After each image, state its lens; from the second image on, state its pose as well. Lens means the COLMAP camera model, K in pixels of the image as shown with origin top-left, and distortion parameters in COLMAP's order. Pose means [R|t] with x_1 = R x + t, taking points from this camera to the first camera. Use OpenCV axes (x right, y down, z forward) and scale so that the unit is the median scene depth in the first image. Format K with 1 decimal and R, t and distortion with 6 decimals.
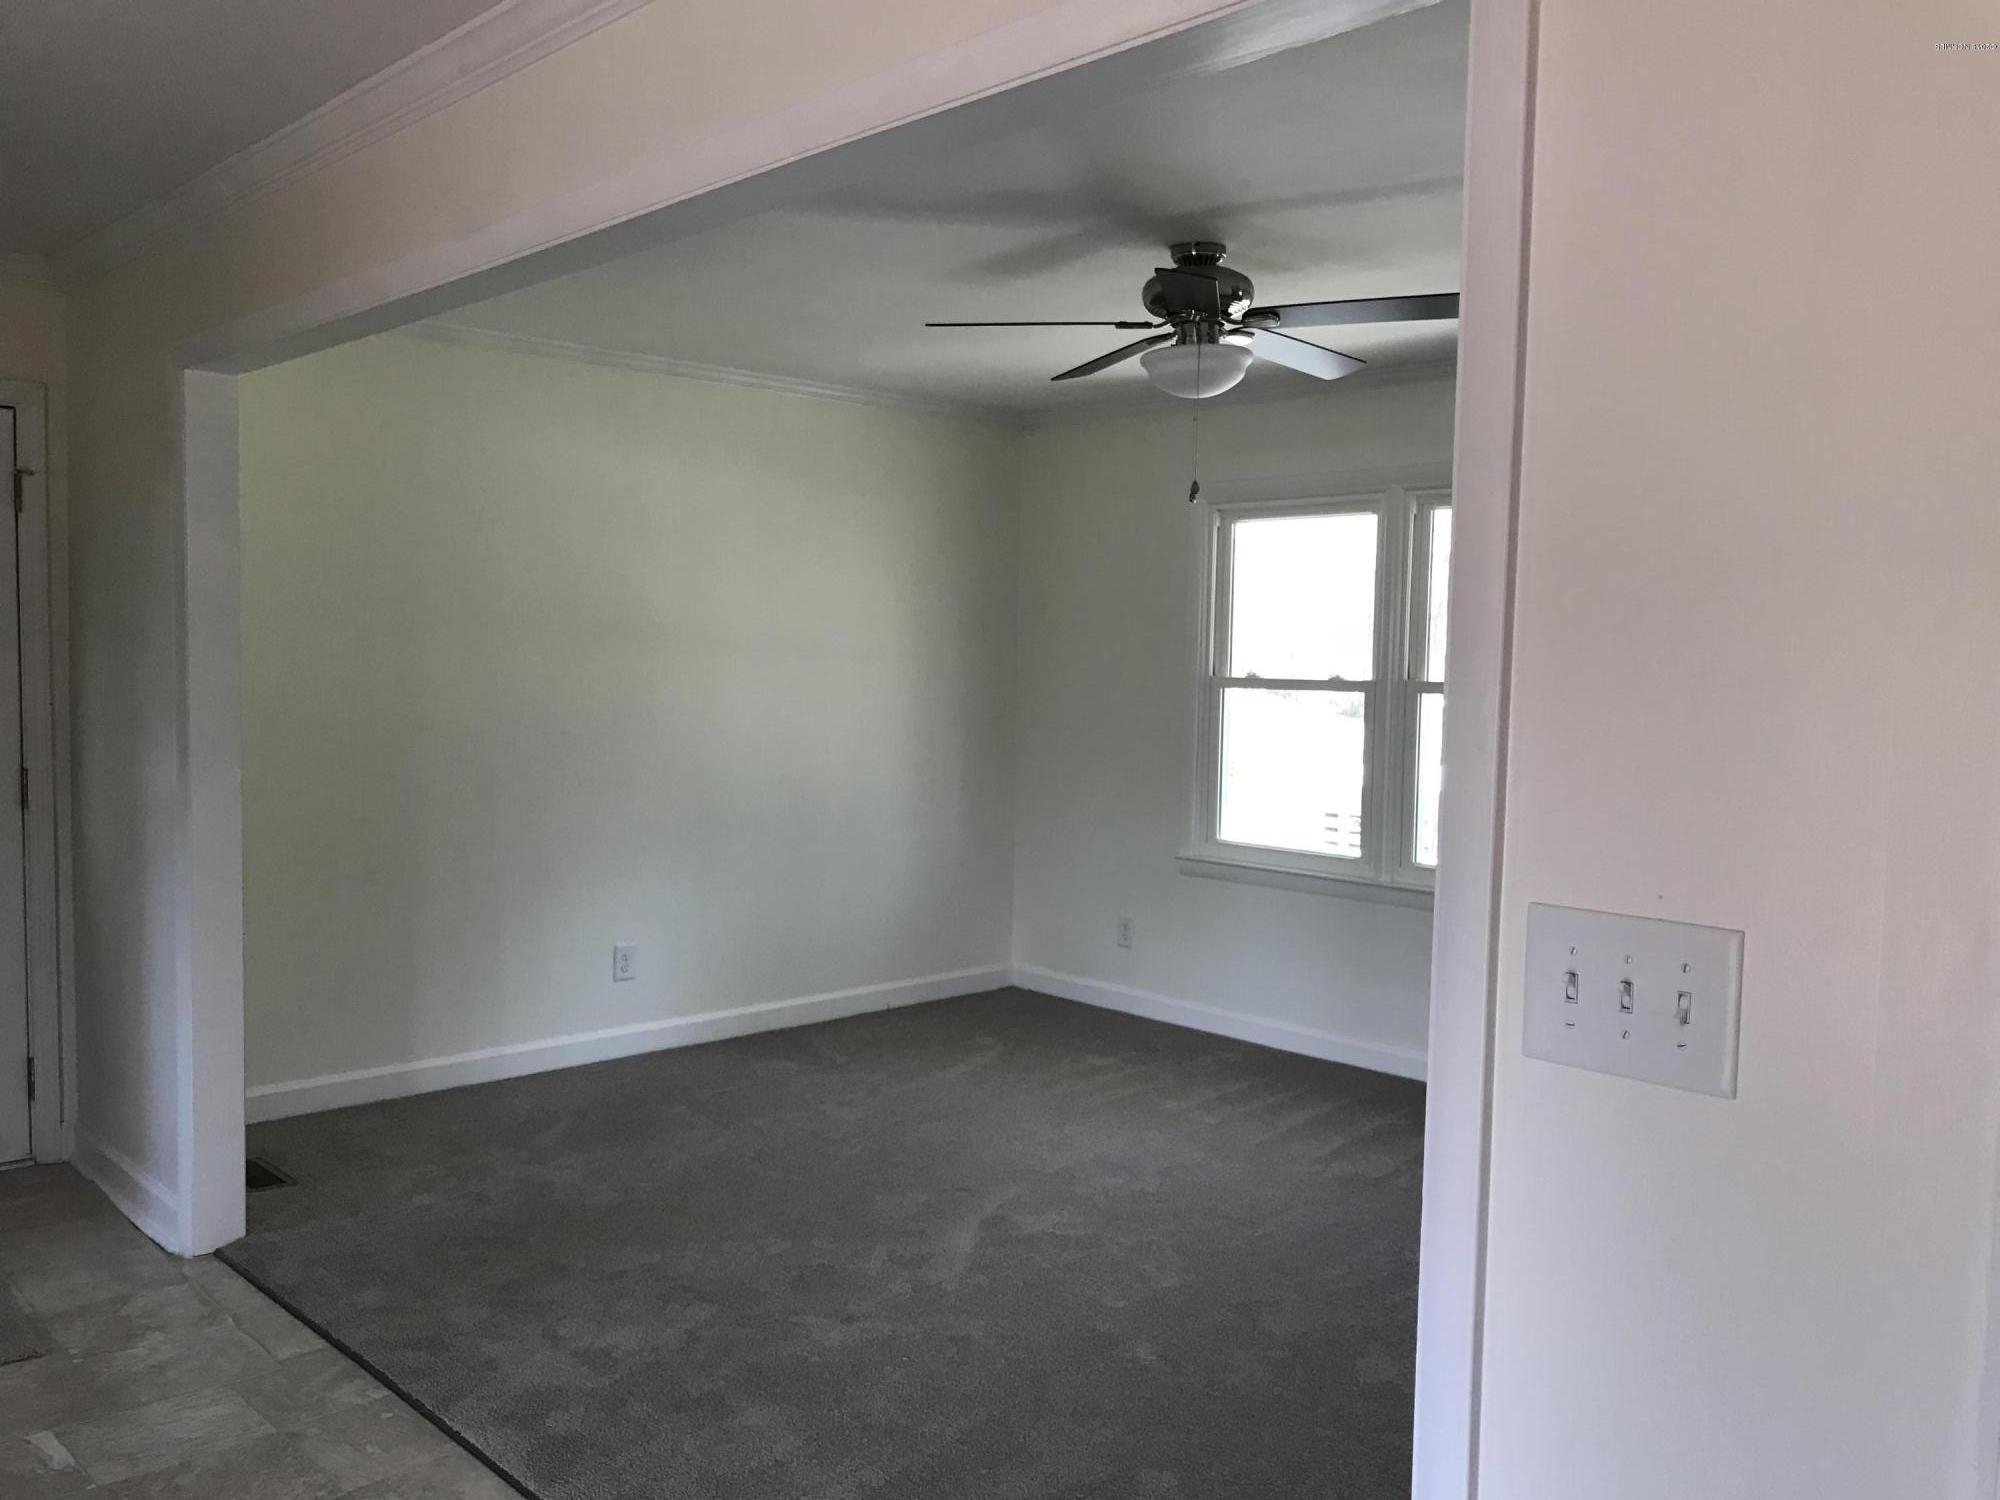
lens RADIAL K [[1668.2, 0, 1009.2], [0, 1668.2, 745.0], [0, 0, 1]] dist [0.040654, -0.049445]
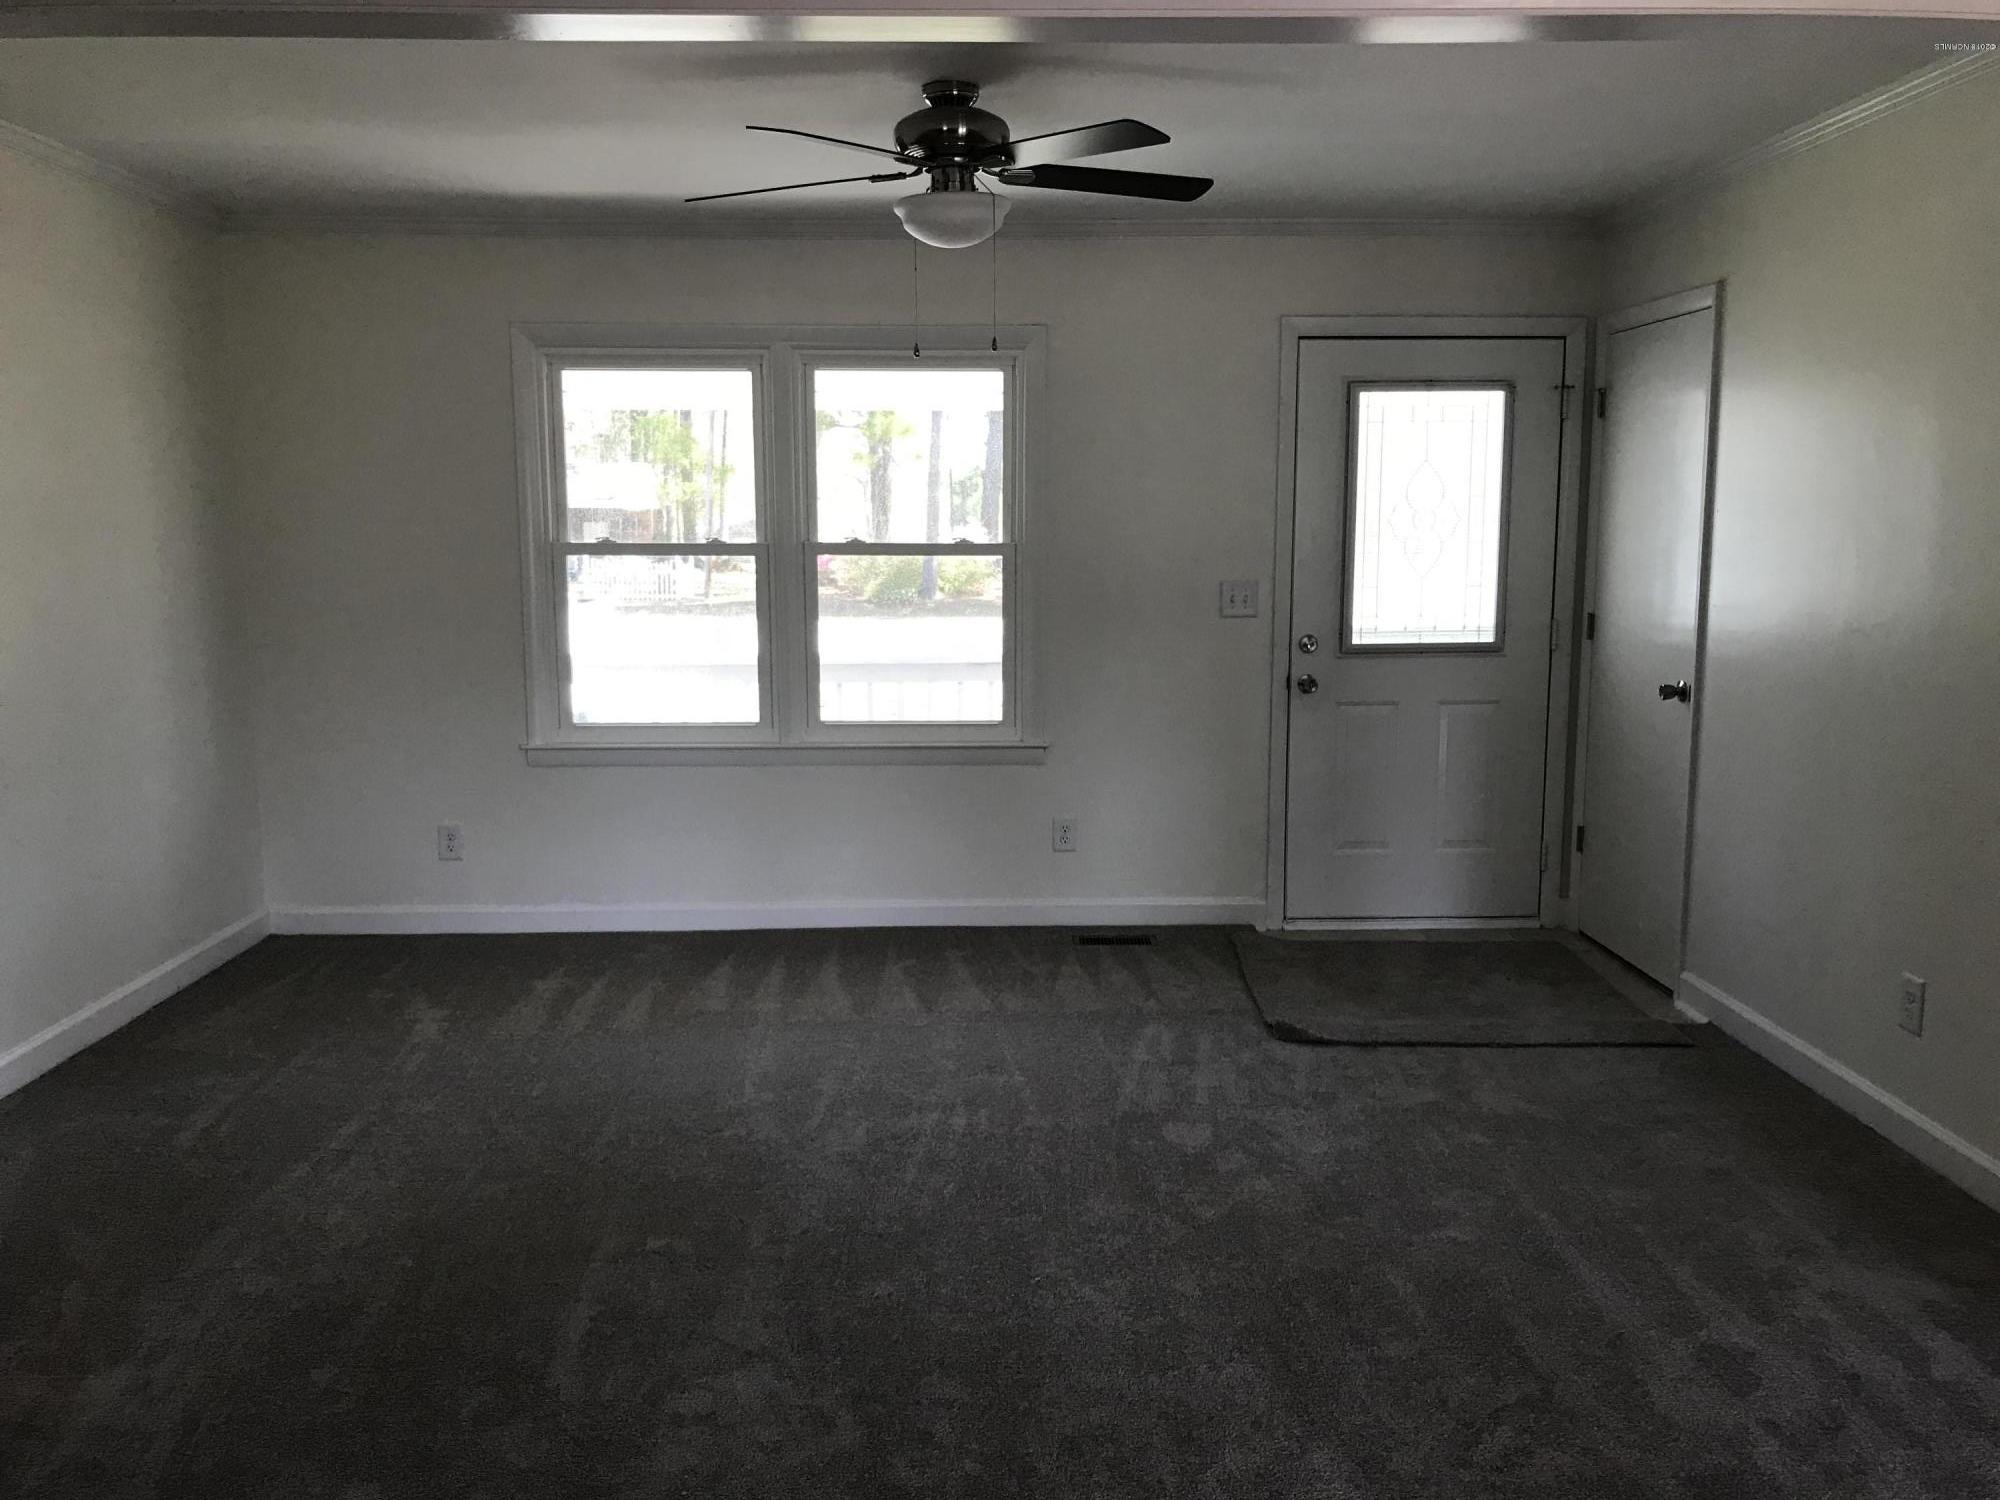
lens RADIAL K [[1668.2, 0, 1008.7], [0, 1668.2, 748.0], [0, 0, 1]] dist [0.040654, -0.049445]
pose [[0.649522, -0.121633, 0.750551, -0.433265], [0.055047, 0.992054, 0.113133, -0.021403], [-0.758347, -0.032167, 0.651056, 0.239094]]
